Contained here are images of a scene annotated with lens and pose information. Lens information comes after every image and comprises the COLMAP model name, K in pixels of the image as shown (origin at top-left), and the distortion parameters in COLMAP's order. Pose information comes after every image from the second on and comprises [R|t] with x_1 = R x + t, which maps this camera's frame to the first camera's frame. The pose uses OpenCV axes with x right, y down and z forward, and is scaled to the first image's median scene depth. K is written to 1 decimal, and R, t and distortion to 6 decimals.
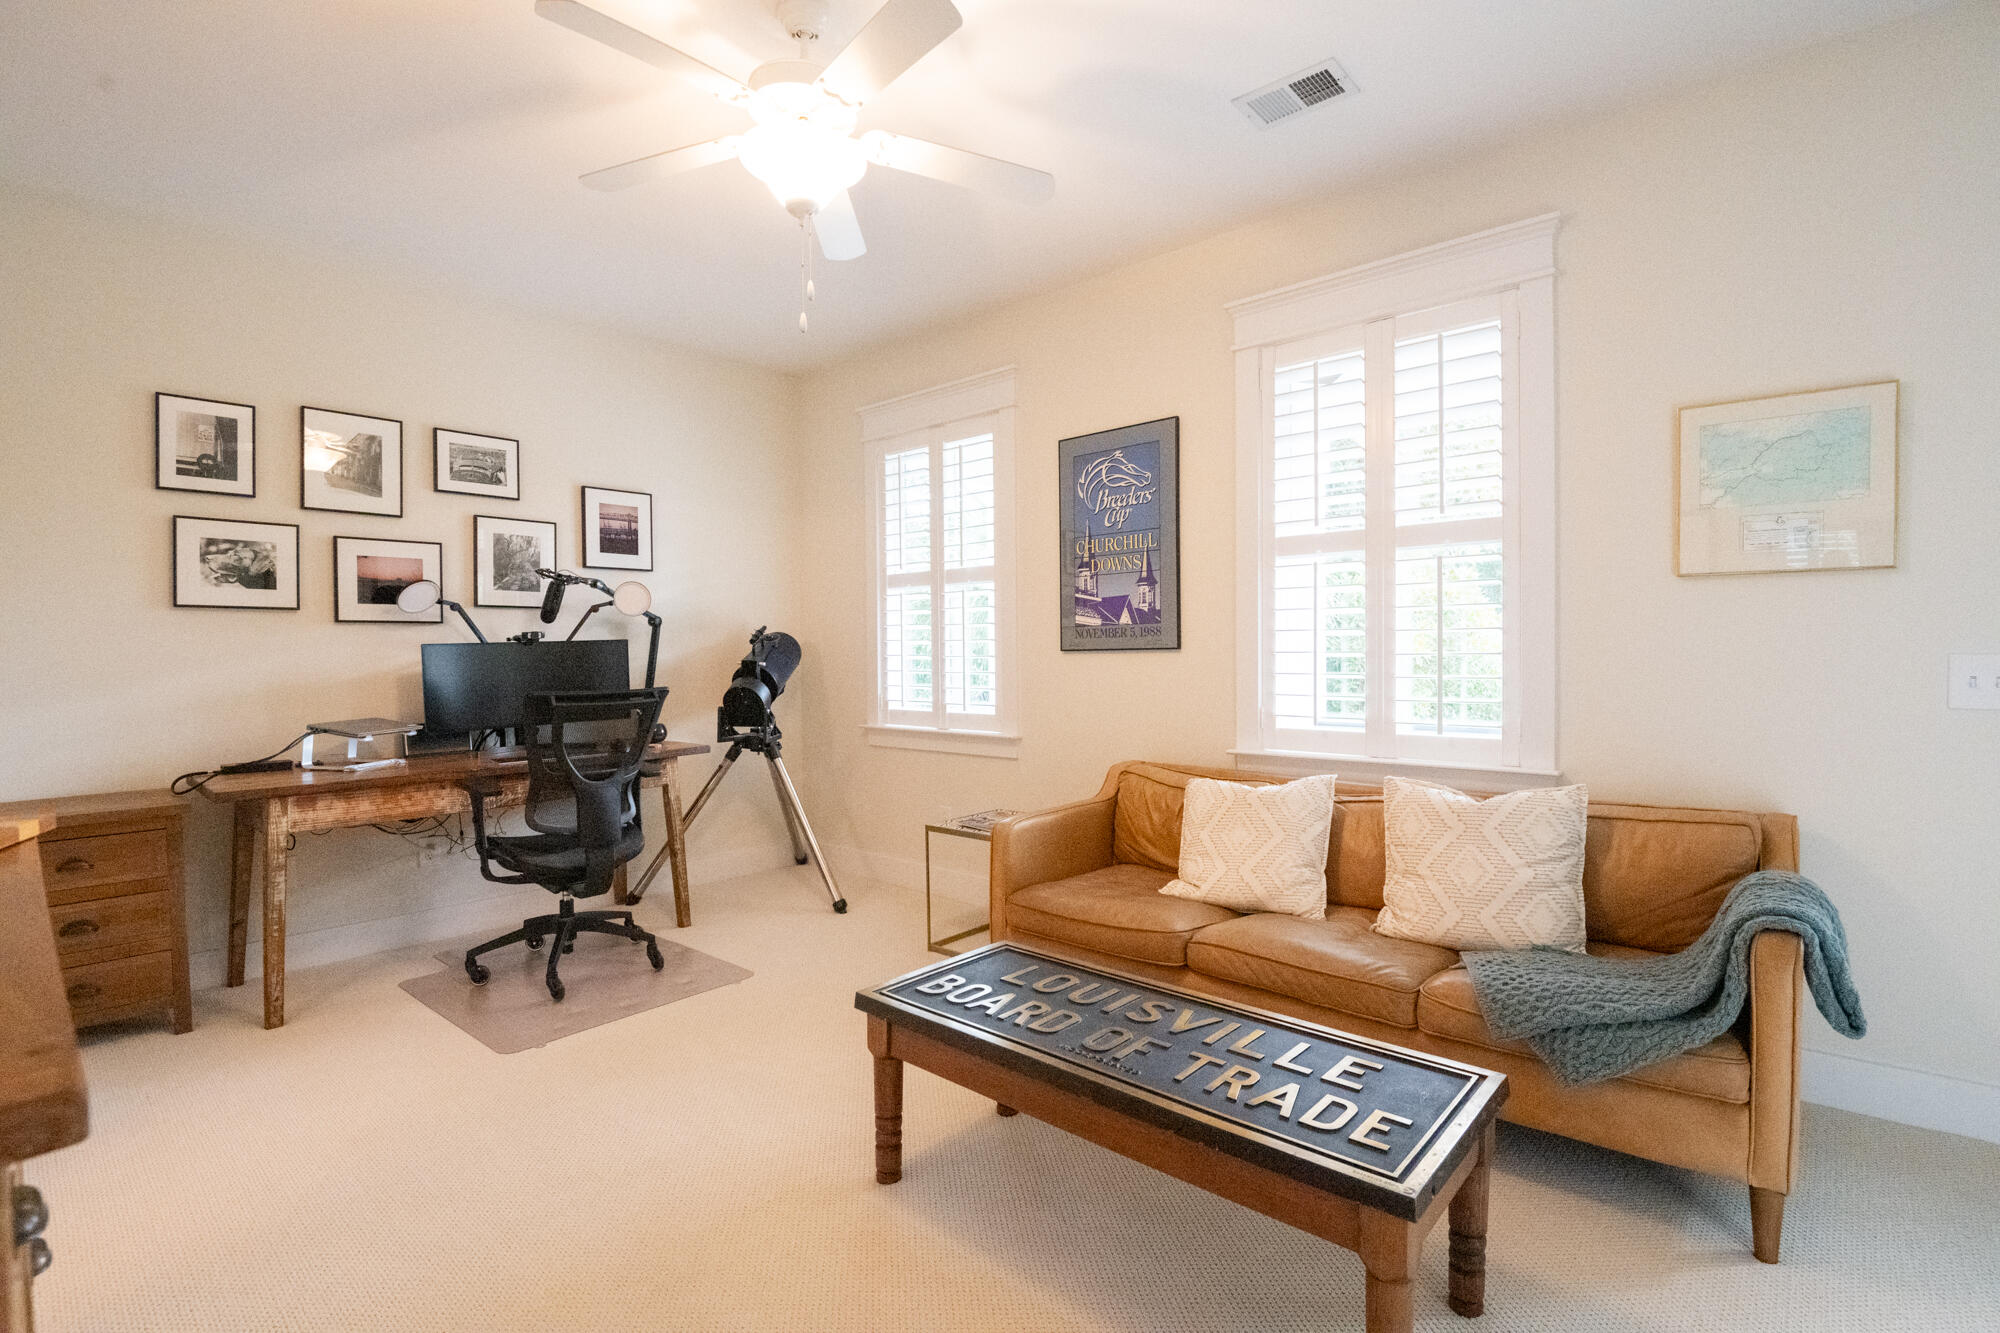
lens RADIAL K [[965.1, 0, 989.0], [0, 965.1, 655.2], [0, 0, 1]] dist [-0.015016, -0.000479]
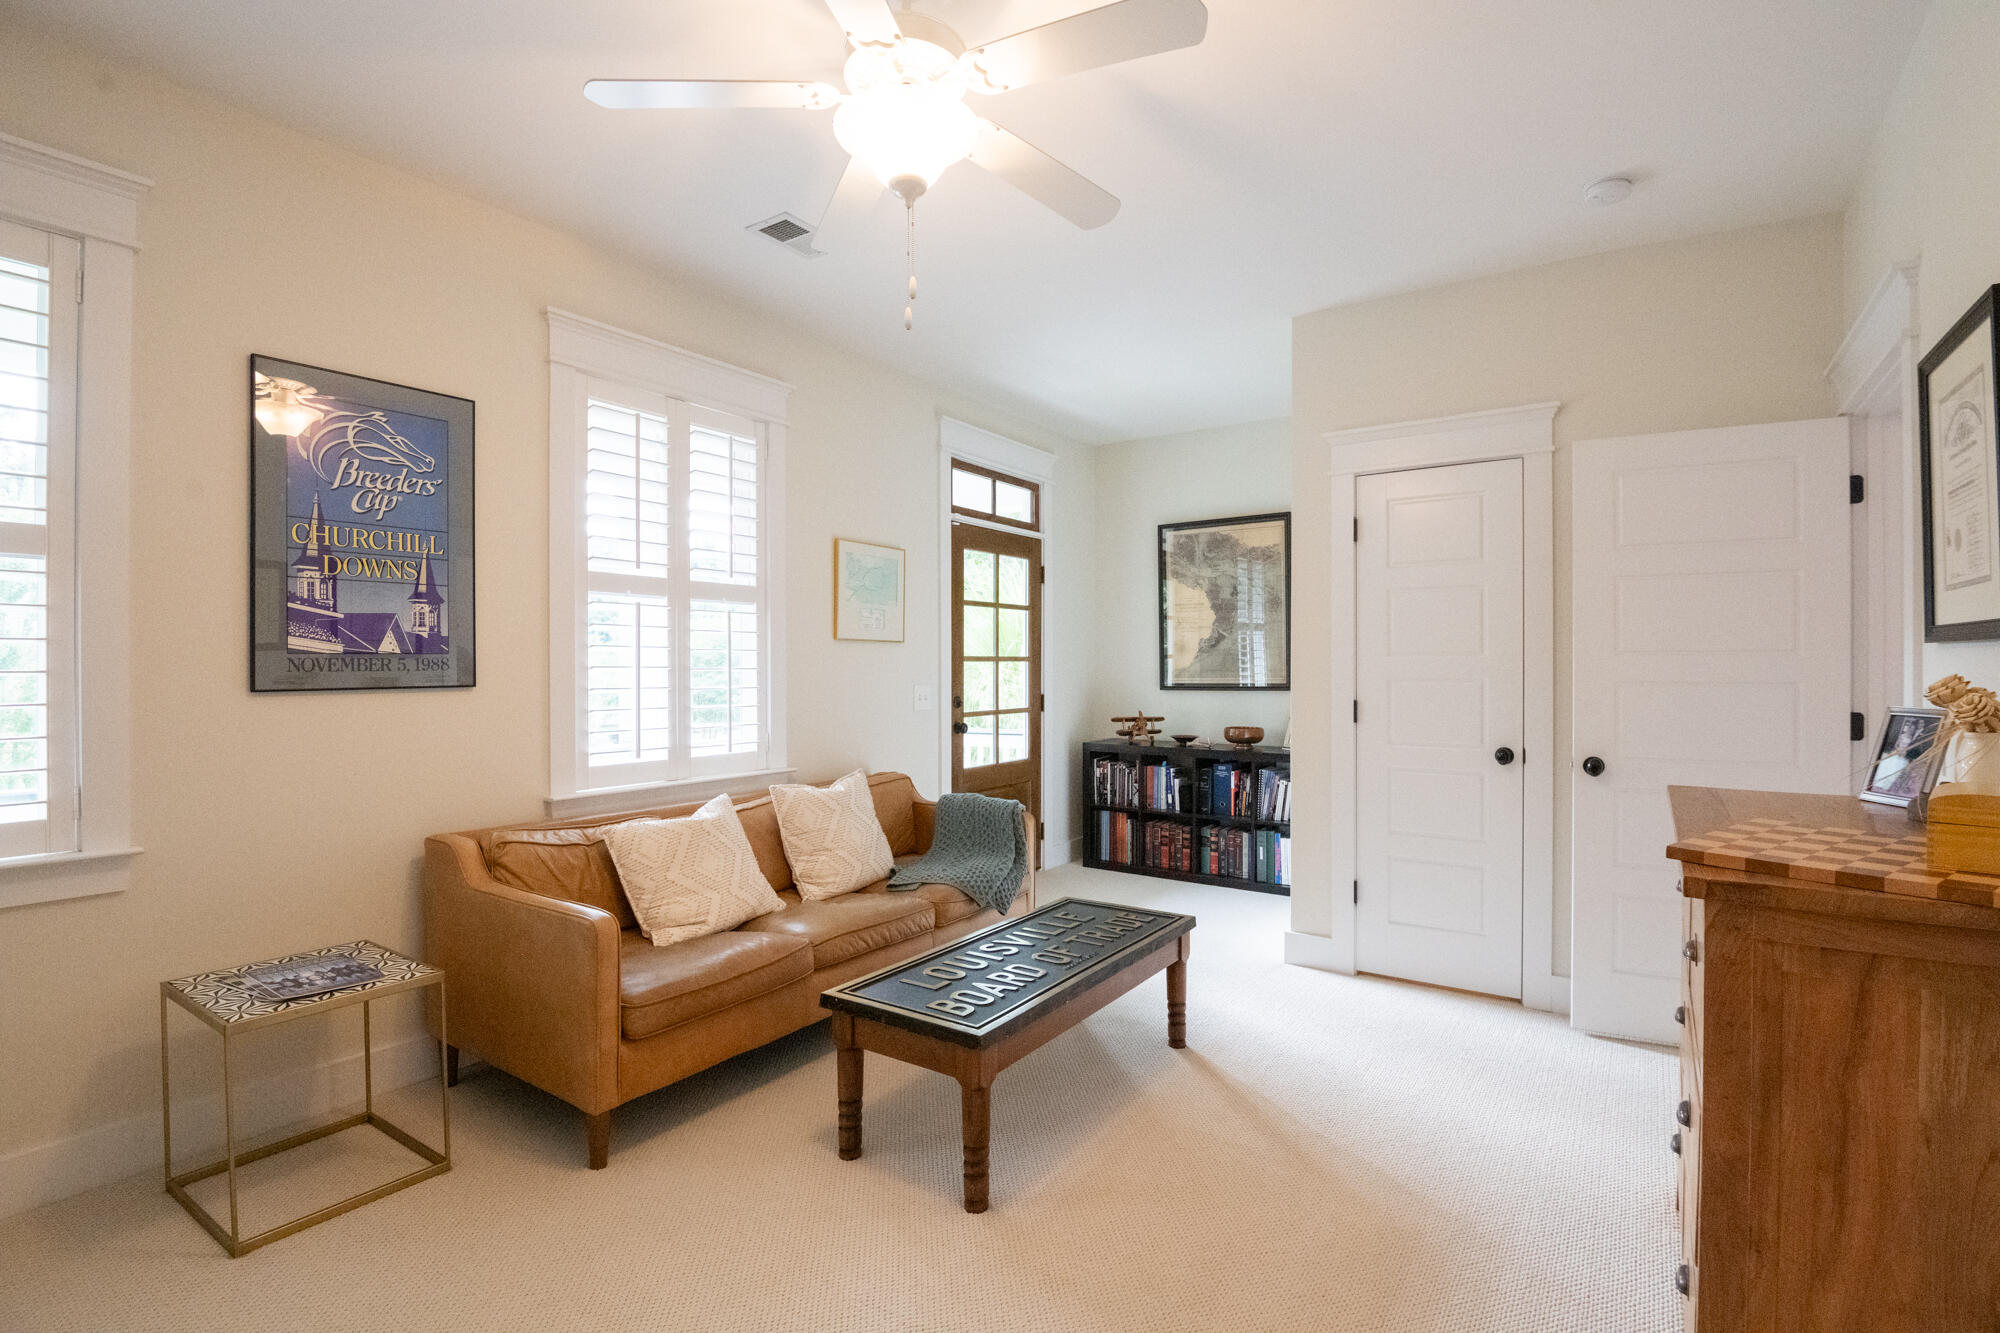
lens RADIAL K [[965.1, 0, 984.7], [0, 965.1, 672.2], [0, 0, 1]] dist [-0.015016, -0.000479]
pose [[-0.152540, 0.017987, 0.988134, -0.649685], [0.021922, 0.999650, -0.014812, 0.002647], [-0.988054, 0.019403, -0.152880, 0.680159]]
